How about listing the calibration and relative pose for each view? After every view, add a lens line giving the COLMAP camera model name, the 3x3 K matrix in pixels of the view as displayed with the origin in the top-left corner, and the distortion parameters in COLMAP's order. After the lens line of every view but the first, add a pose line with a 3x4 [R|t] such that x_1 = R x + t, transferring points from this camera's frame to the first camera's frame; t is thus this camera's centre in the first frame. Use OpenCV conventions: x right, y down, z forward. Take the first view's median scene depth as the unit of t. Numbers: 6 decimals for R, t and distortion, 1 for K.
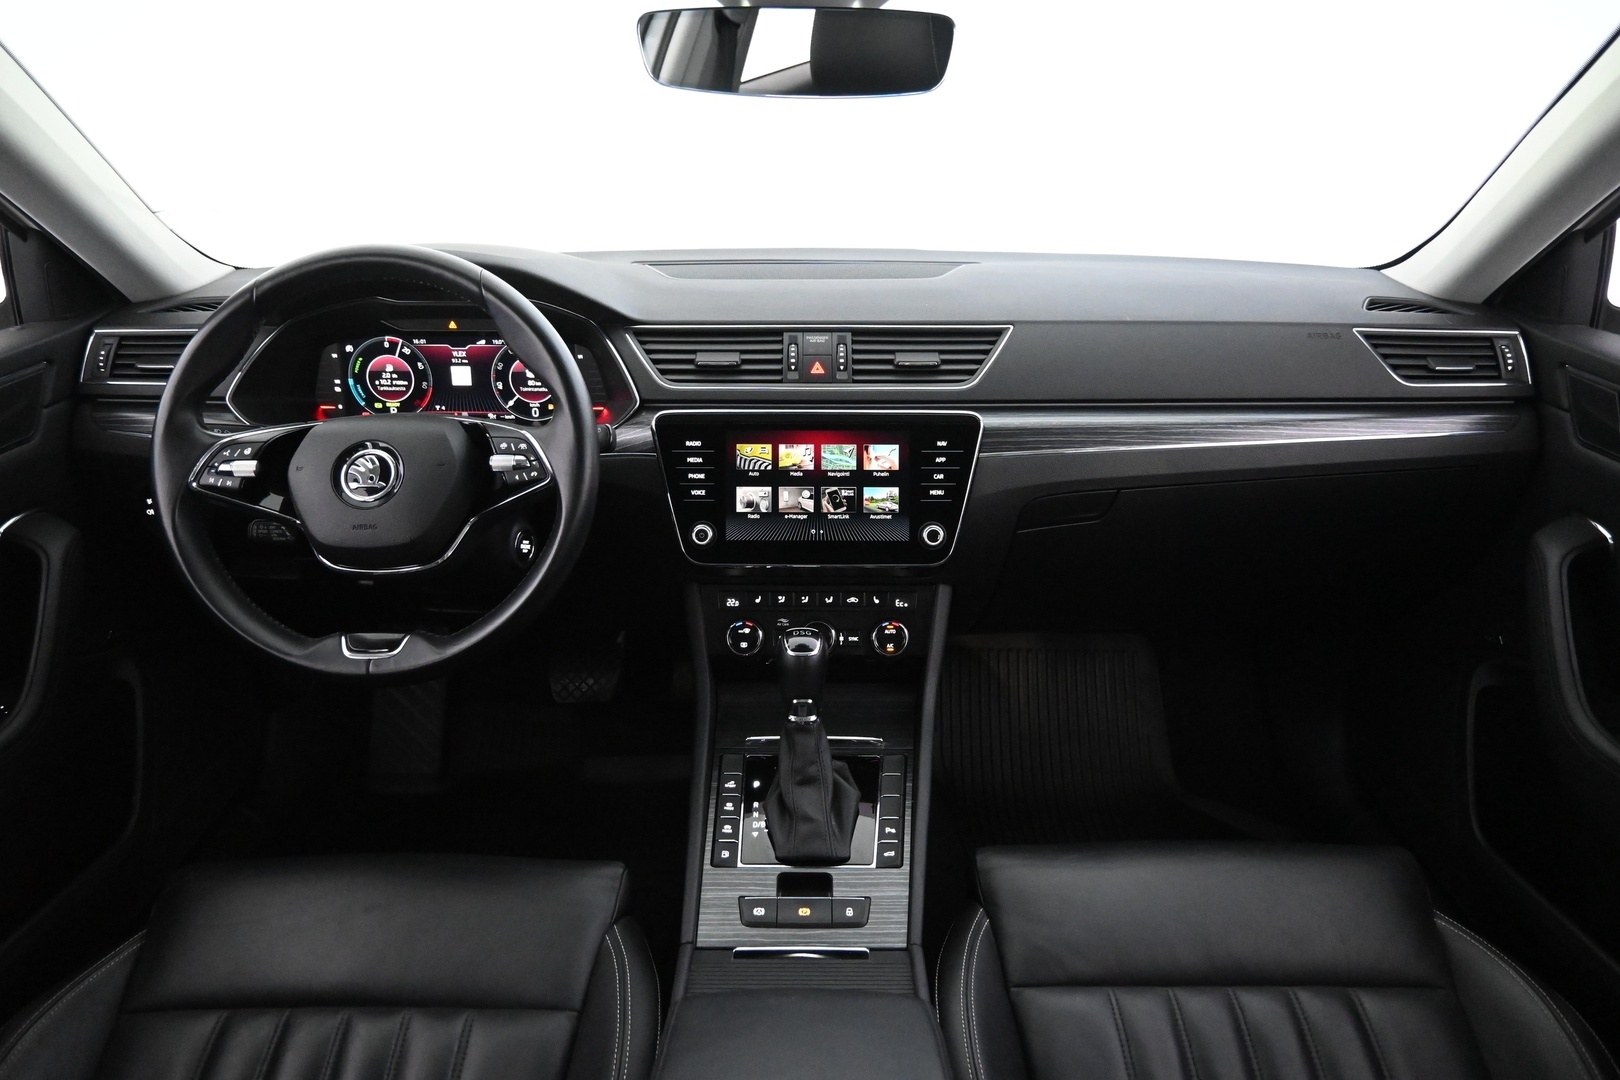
lens RADIAL K [[1100.7, 0, 816.5], [0, 1100.7, 538.9], [0, 0, 1]] dist [-0.004260, -0.004028]
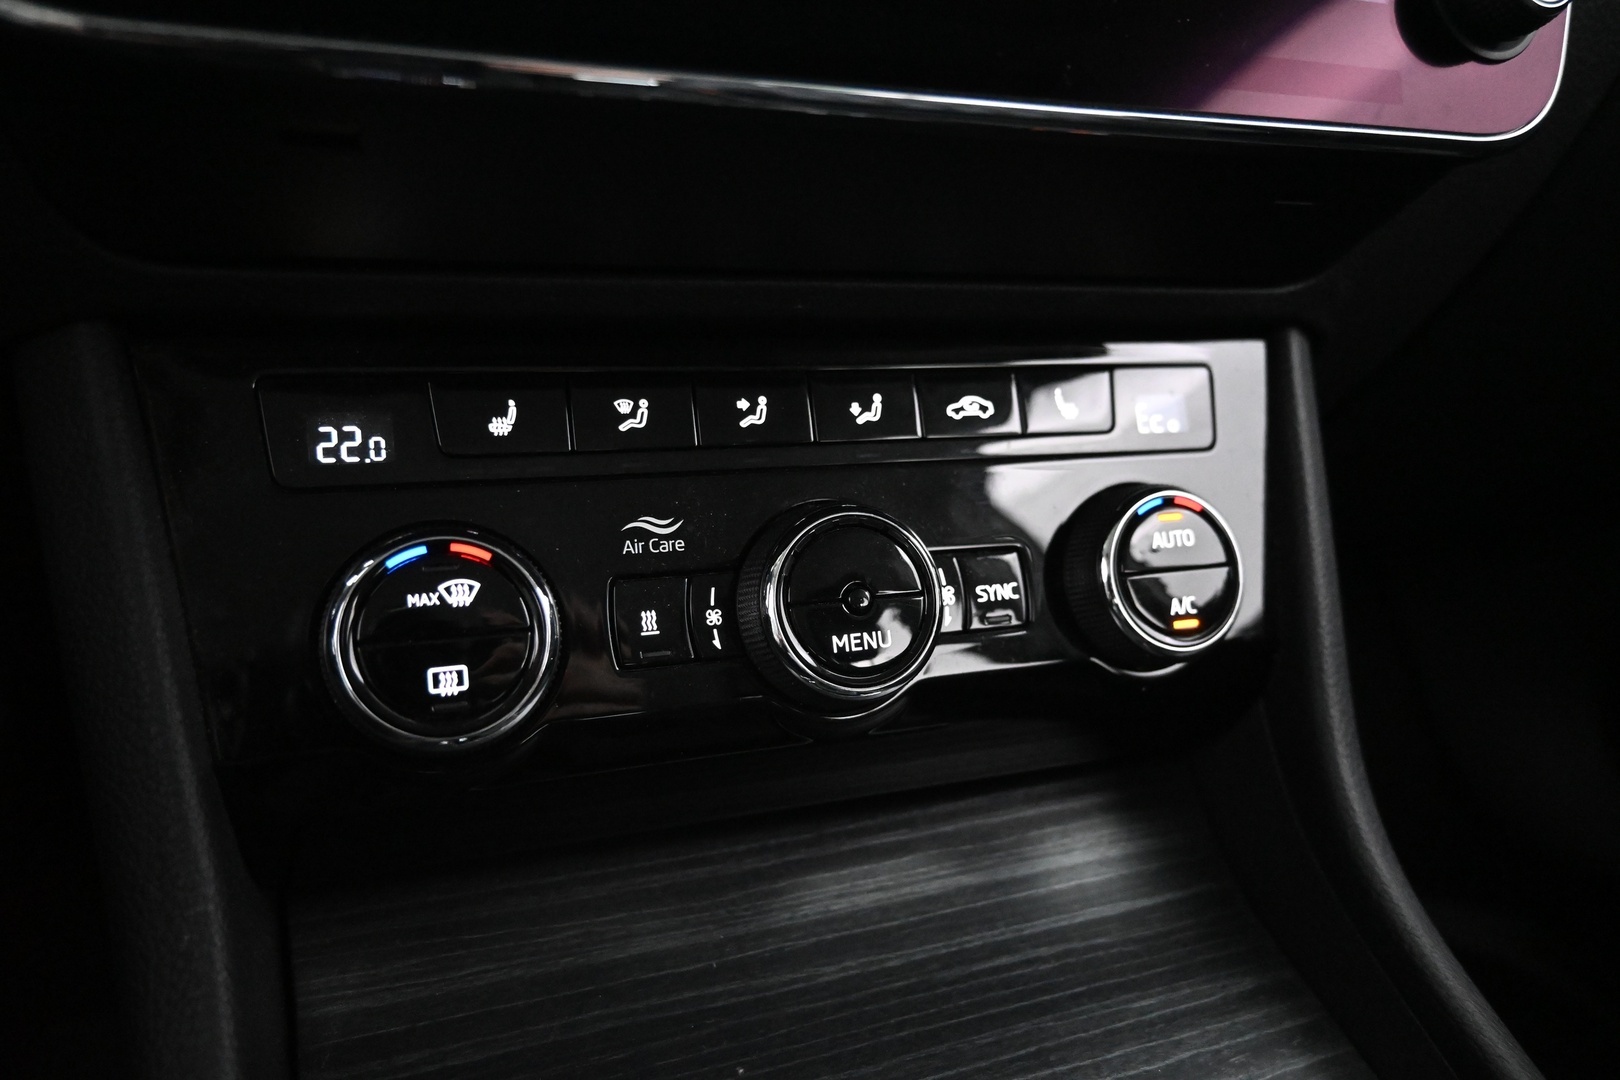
lens RADIAL K [[1100.7, 0, 806.8], [0, 1100.7, 534.7], [0, 0, 1]] dist [-0.004260, -0.004028]
pose [[0.934270, -0.065457, 0.350507, -0.072904], [0.068135, 0.997665, 0.004702, 0.078598], [-0.349997, 0.019489, 0.936548, 0.838101]]
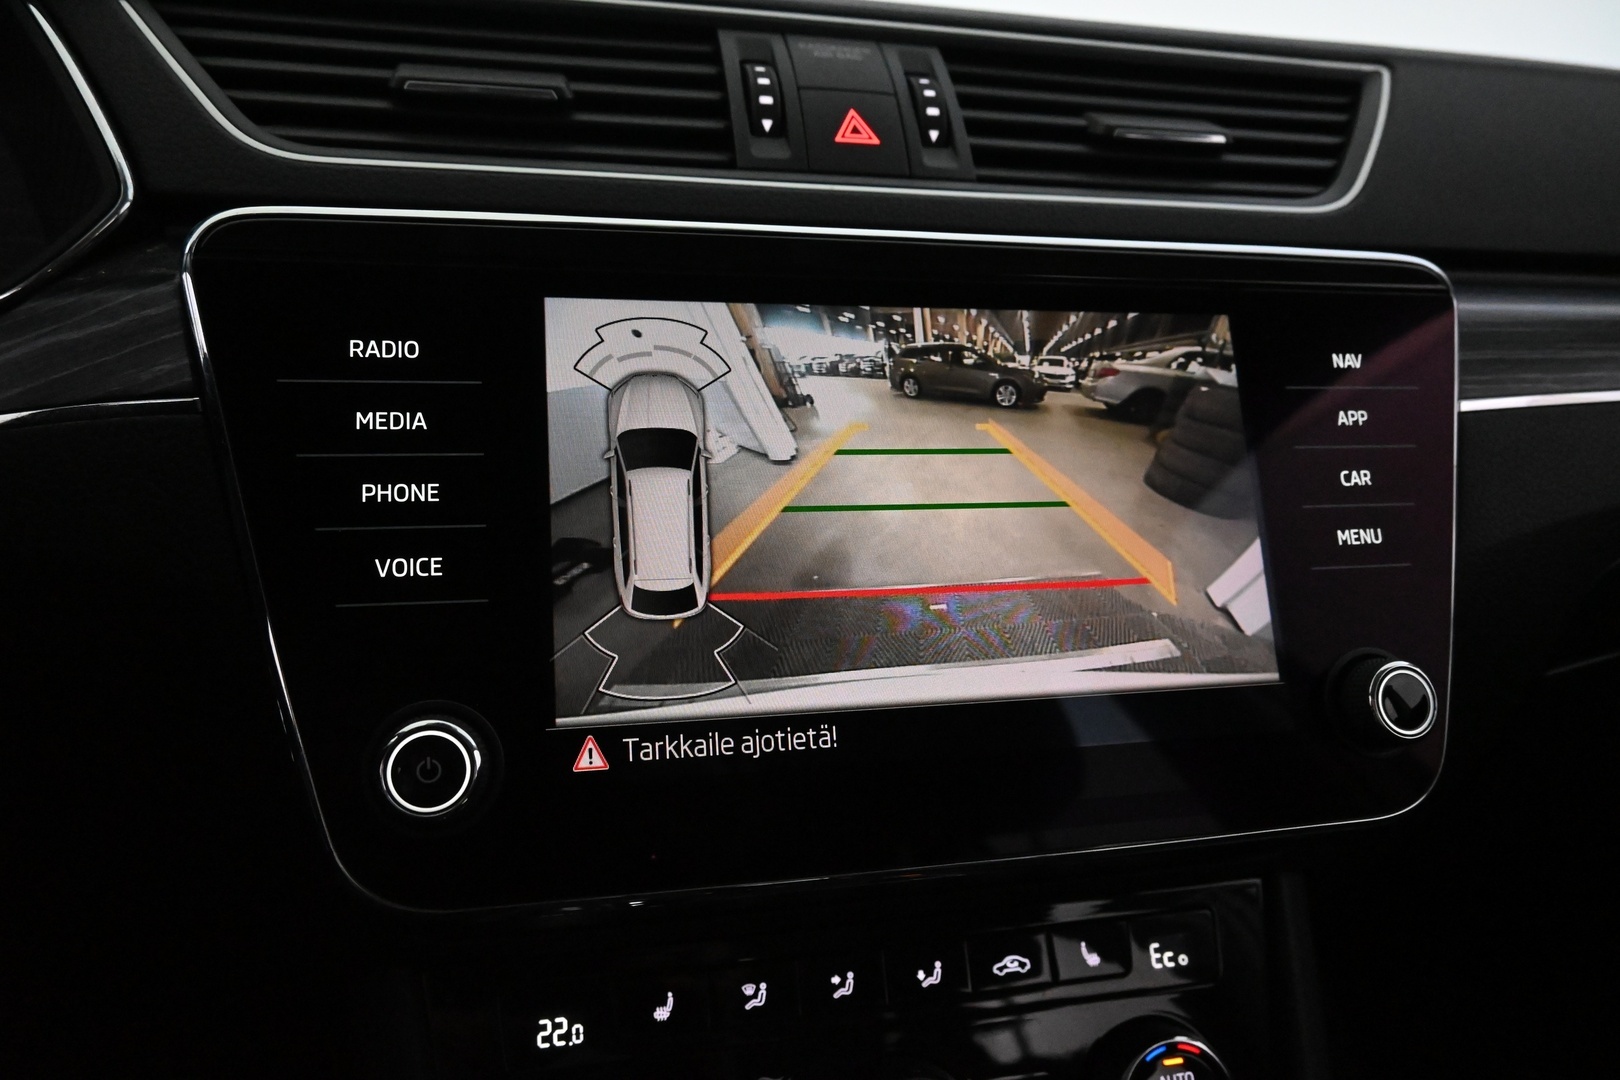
lens RADIAL K [[1100.7, 0, 812.9], [0, 1100.7, 542.8], [0, 0, 1]] dist [-0.004260, -0.004028]
pose [[0.969996, -0.027682, 0.241538, -0.080079], [0.069873, 0.983323, -0.167910, -0.005235], [-0.232862, 0.179749, 0.955754, 0.752071]]
